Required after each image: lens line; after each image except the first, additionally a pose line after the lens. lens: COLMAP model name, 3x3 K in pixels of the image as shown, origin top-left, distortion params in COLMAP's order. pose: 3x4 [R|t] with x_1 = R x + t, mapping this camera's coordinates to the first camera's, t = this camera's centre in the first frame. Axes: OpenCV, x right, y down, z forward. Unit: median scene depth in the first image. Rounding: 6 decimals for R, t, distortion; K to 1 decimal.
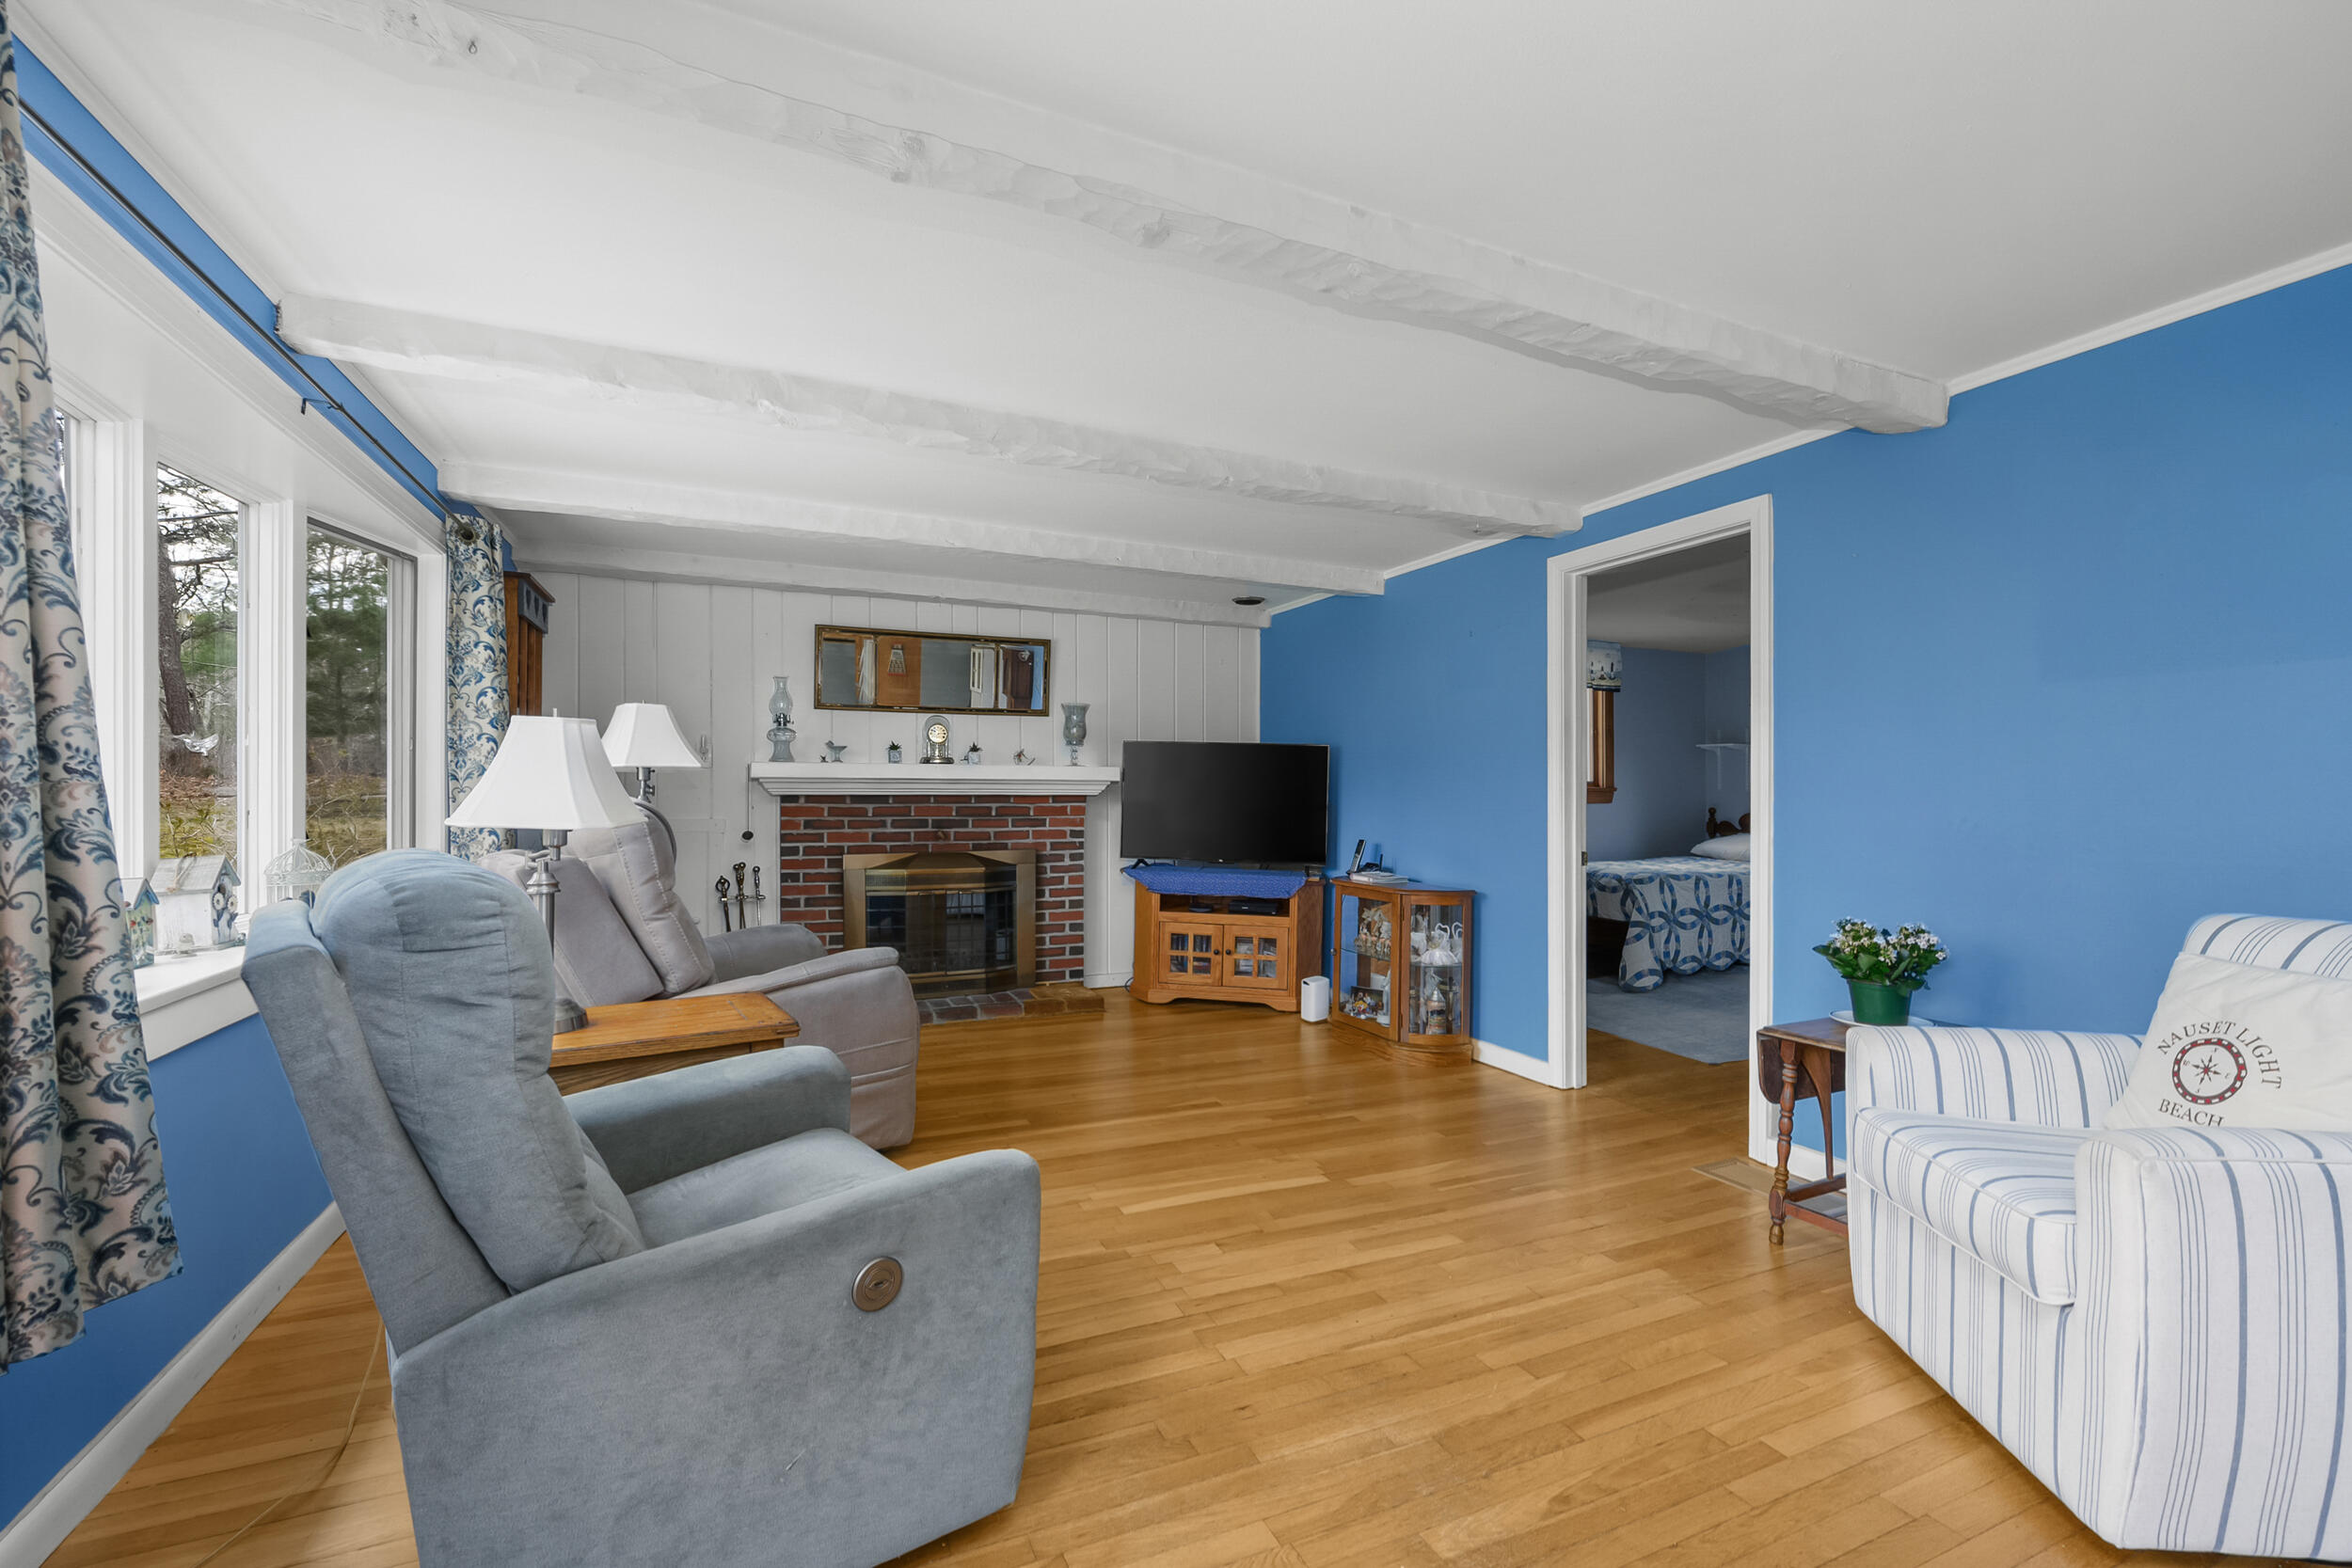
lens RADIAL K [[968.9, 0, 1167.9], [0, 968.9, 787.5], [0, 0, 1]] dist [-0.001605, 0.000589]
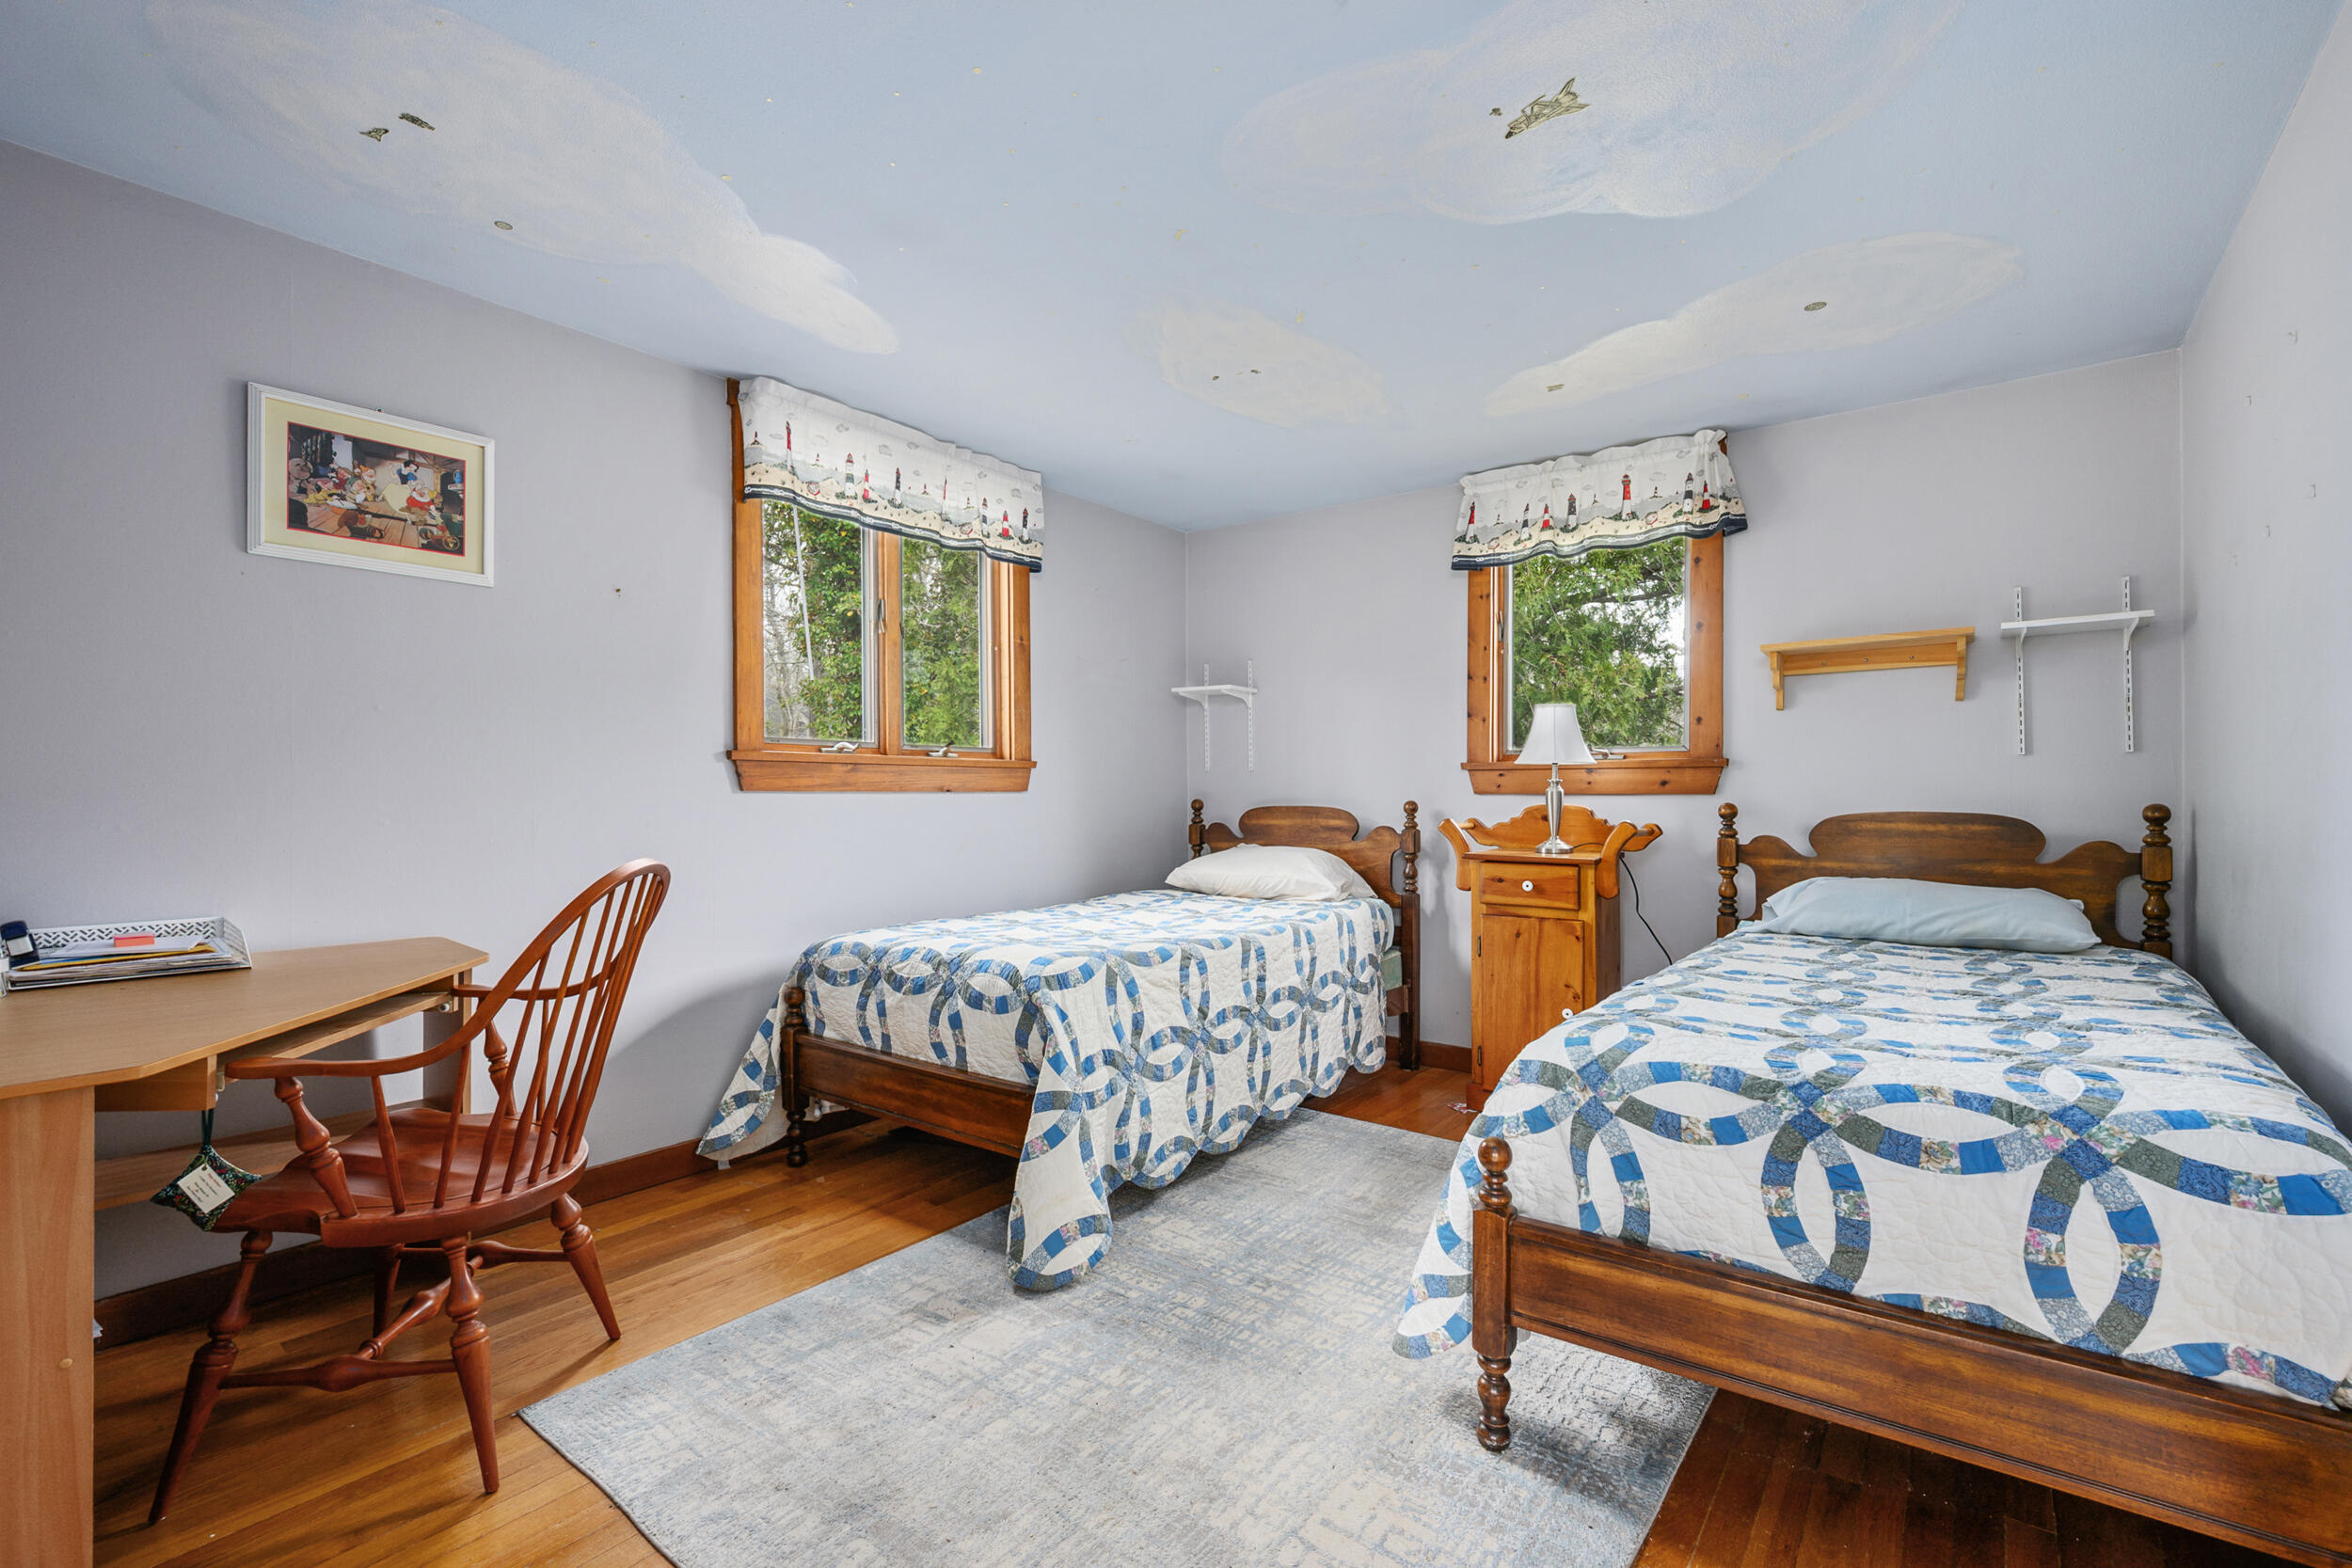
lens RADIAL K [[1074.2, 0, 1178.9], [0, 1074.2, 789.5], [0, 0, 1]] dist [0.000520, -0.000015]
pose [[0.868094, -0.004211, 0.496381, 0.307644], [0.005271, 0.999986, -0.000735, 0.019442], [-0.496371, 0.003255, 0.868104, 0.587116]]
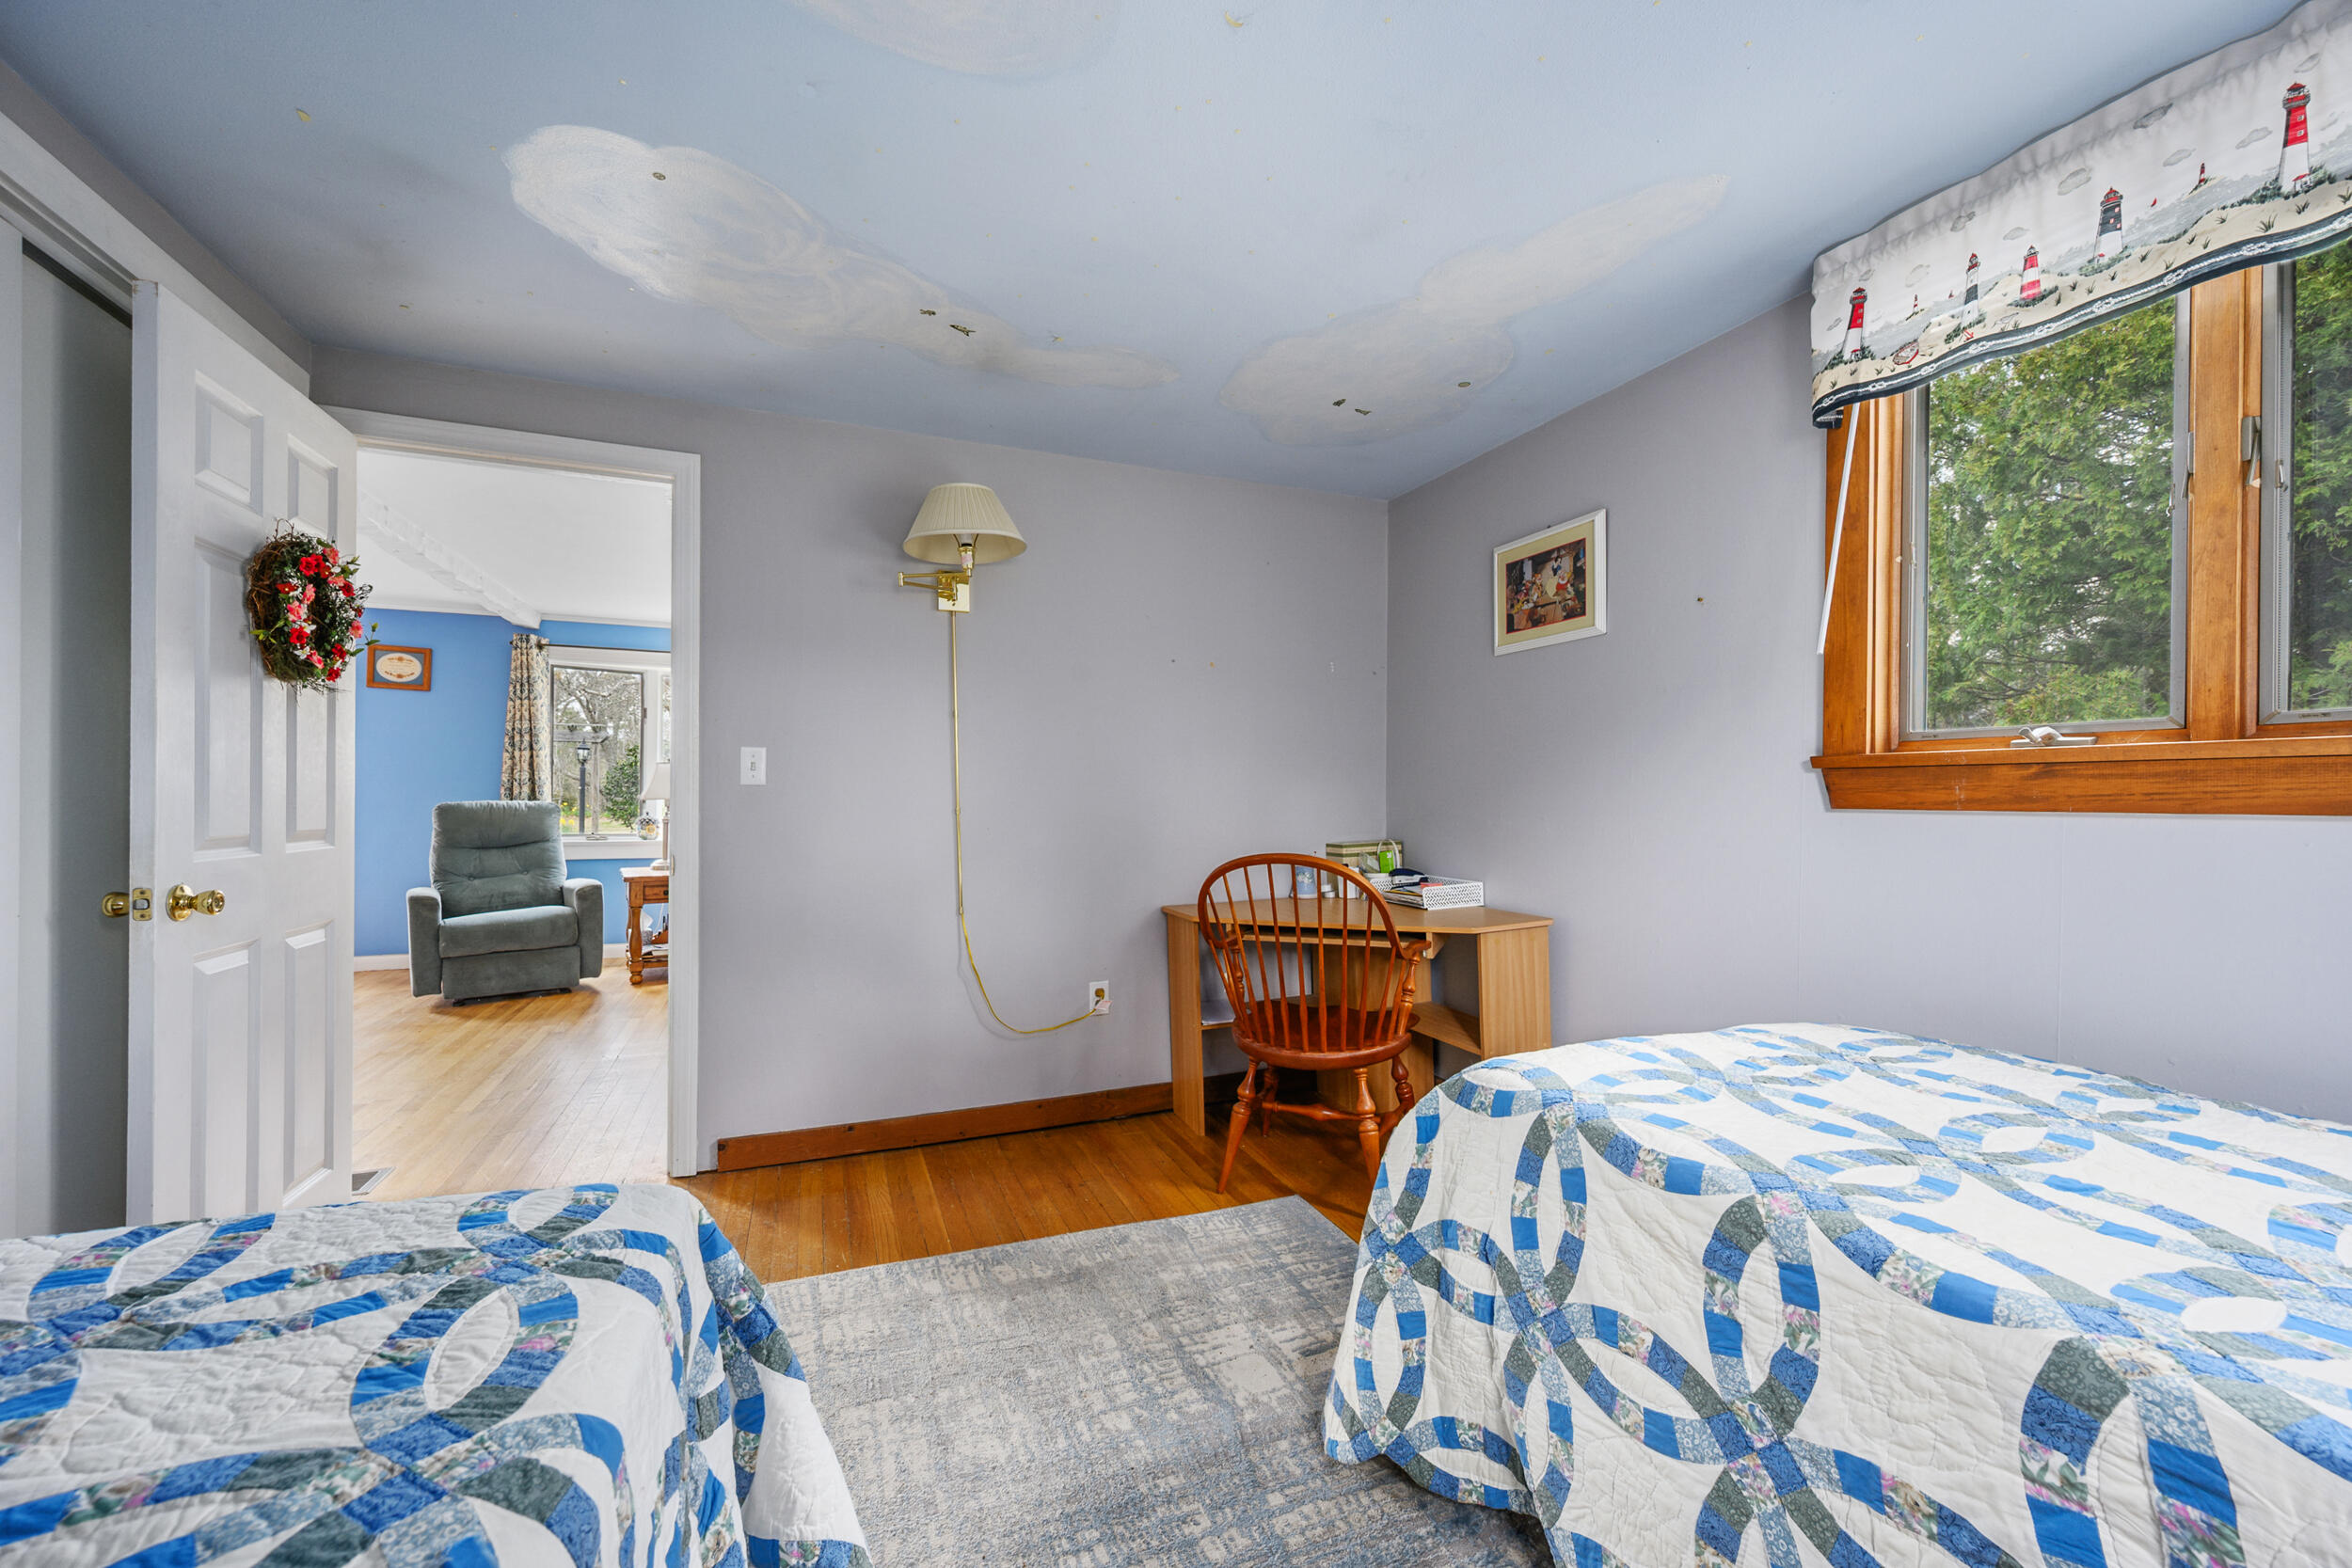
lens RADIAL K [[936.9, 0, 1180.1], [0, 936.9, 799.0], [0, 0, 1]] dist [-0.001652, -0.000285]
pose [[-0.033696, -0.006200, -0.999413, 0.733546], [-0.006283, 0.999962, -0.005991, 0.018580], [0.999412, 0.006077, -0.033733, 0.913910]]
